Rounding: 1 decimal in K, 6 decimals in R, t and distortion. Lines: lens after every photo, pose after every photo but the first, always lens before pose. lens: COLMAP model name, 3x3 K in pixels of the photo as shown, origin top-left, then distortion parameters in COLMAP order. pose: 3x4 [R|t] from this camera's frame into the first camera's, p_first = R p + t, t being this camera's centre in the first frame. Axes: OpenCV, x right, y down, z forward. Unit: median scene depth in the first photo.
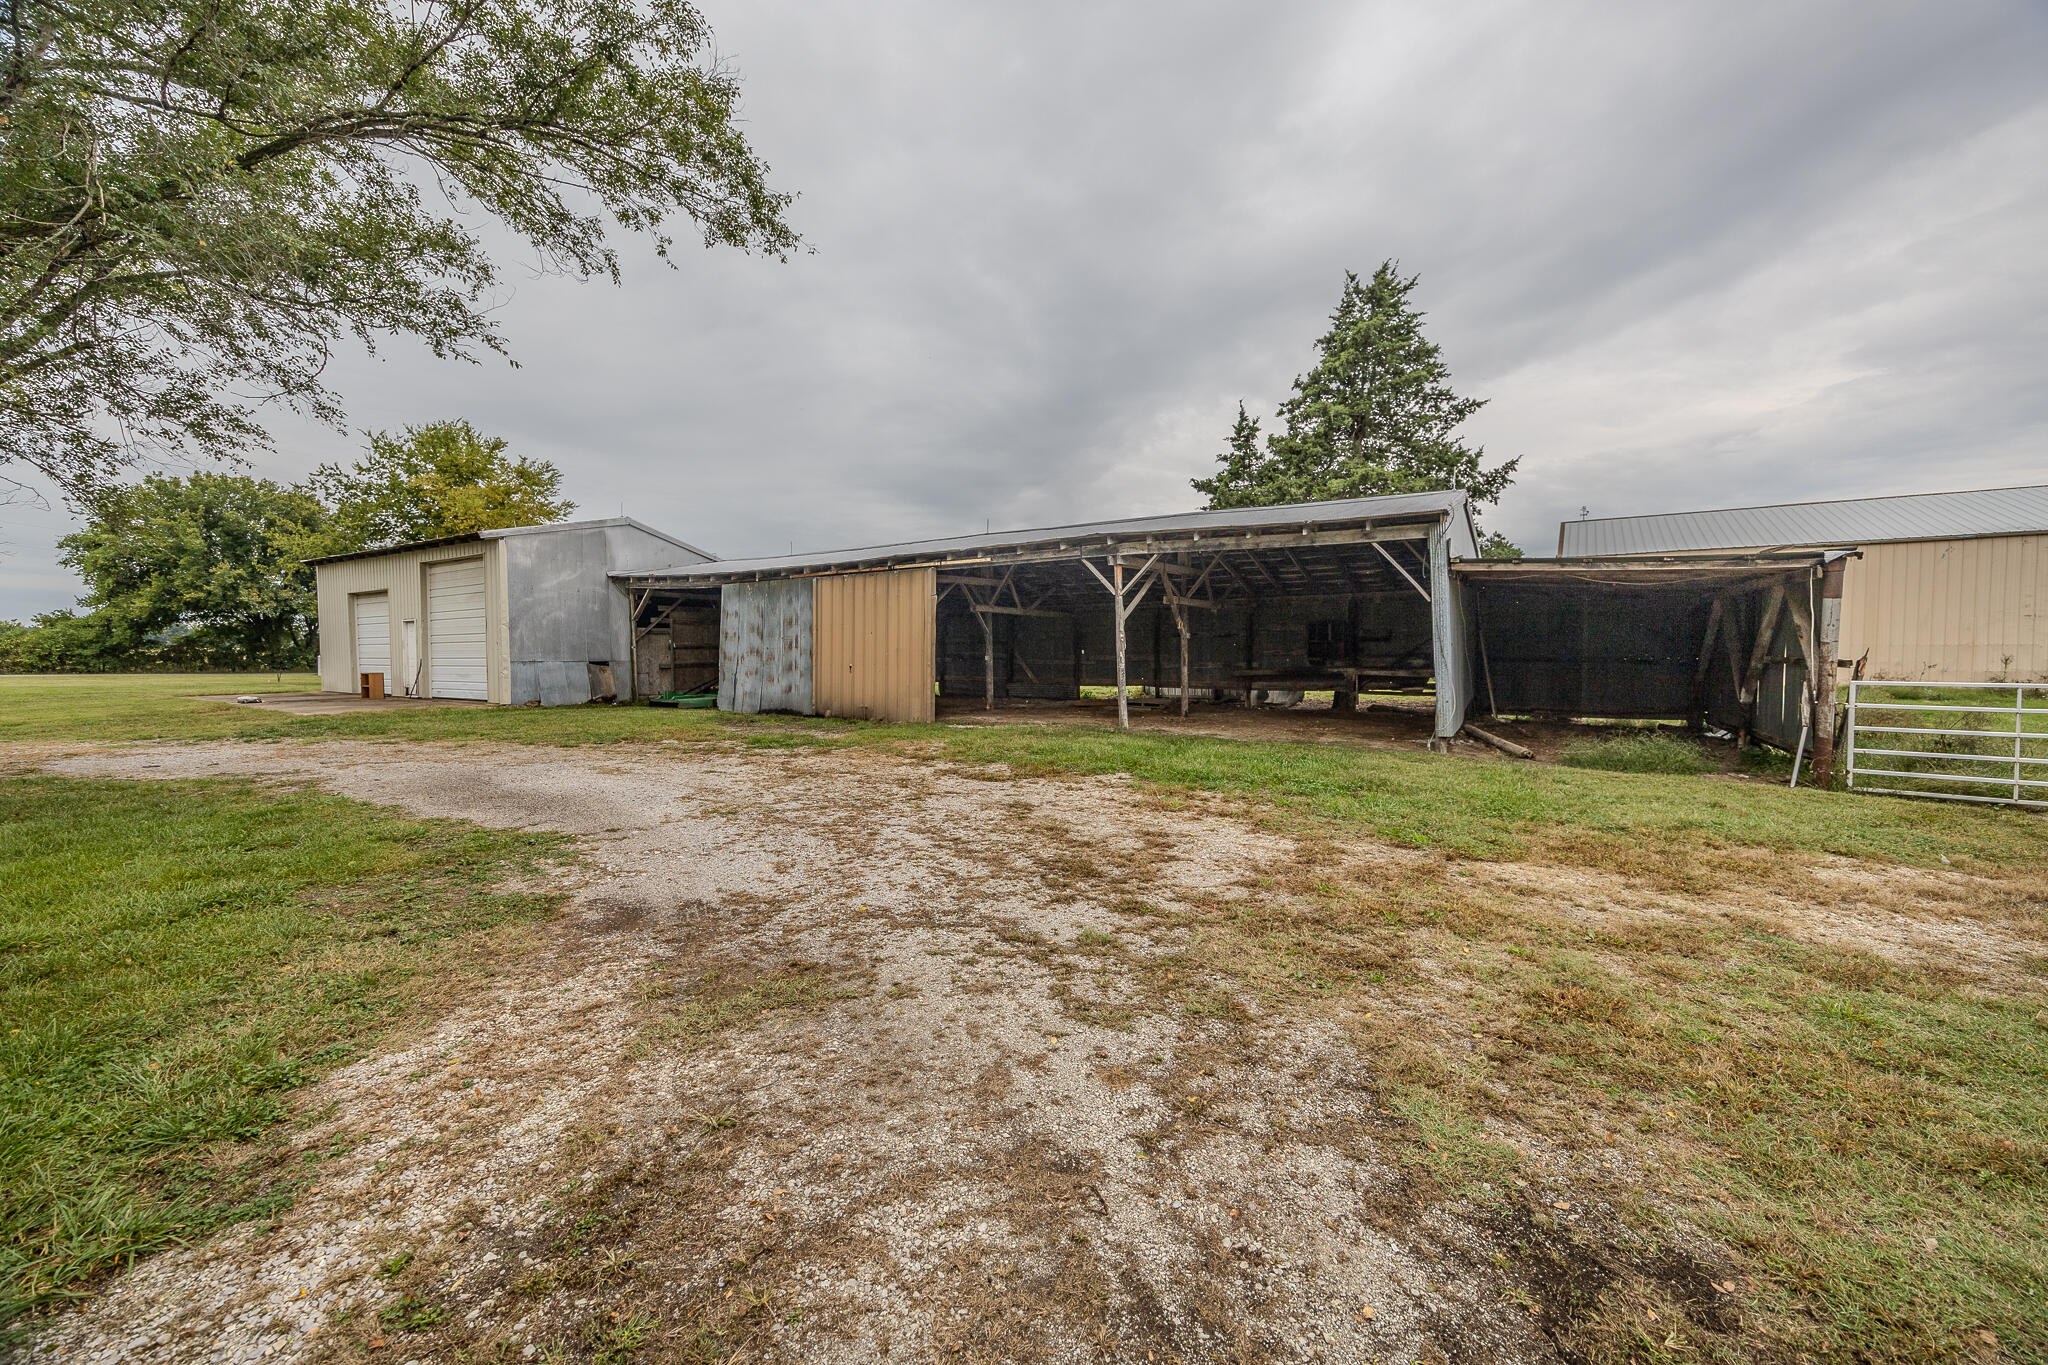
lens RADIAL K [[781.4, 0, 1029.1], [0, 781.4, 683.7], [0, 0, 1]] dist [-0.000249, -0.000032]
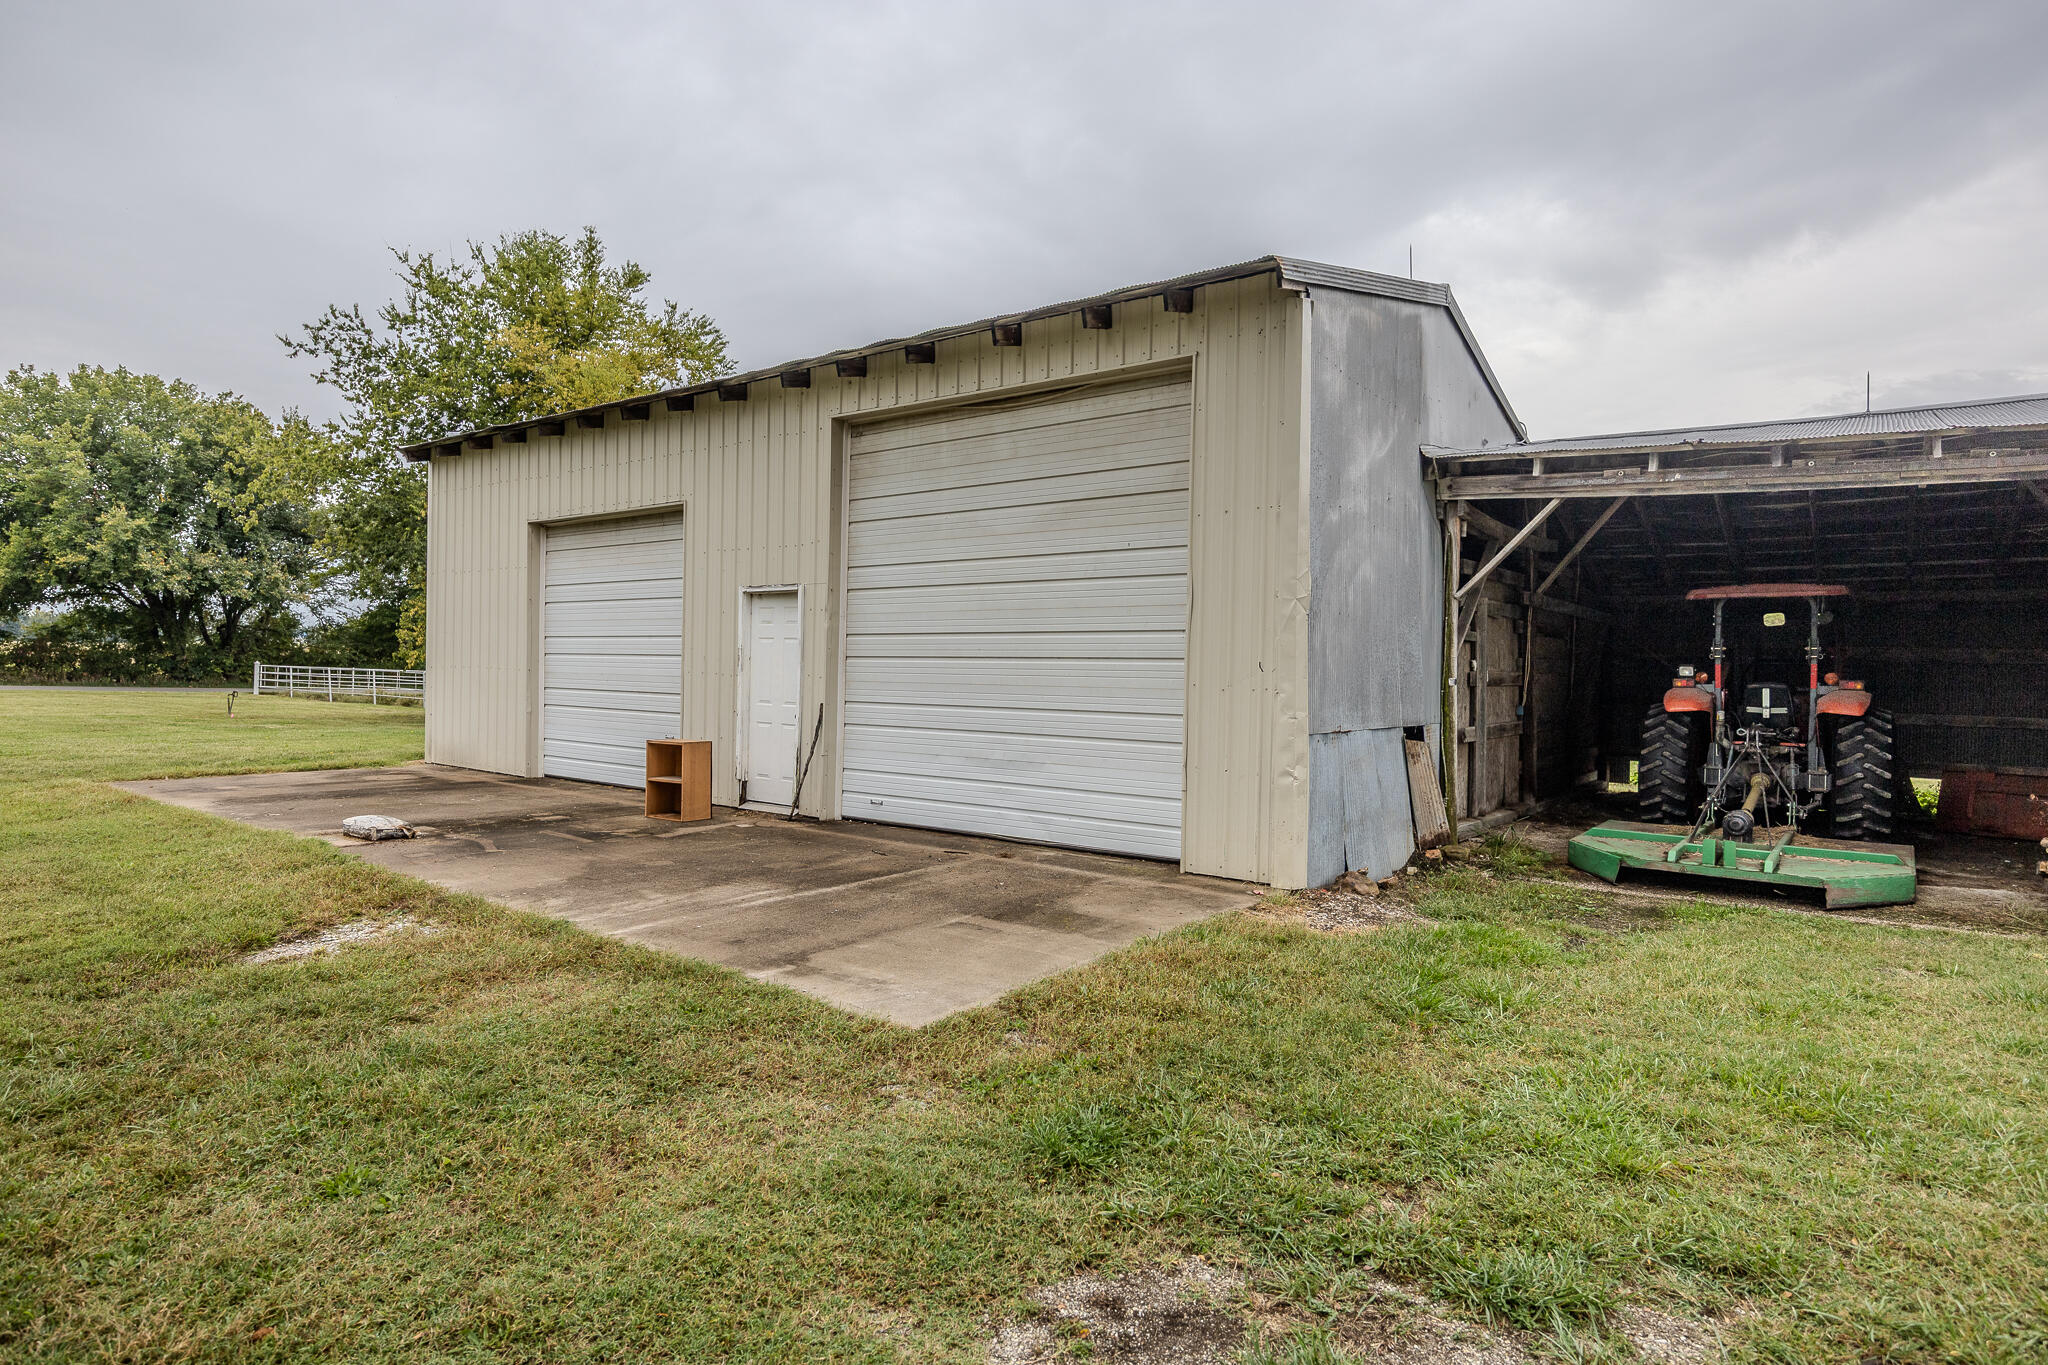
lens RADIAL K [[1089.9, 0, 1024.0], [0, 1089.9, 682.5], [0, 0, 1]] dist [0.003781, -0.007357]
pose [[0.996679, 0.023911, -0.077842, -0.248014], [-0.026181, 0.999257, -0.028280, -0.011189], [0.077108, 0.030224, 0.996565, 0.203335]]
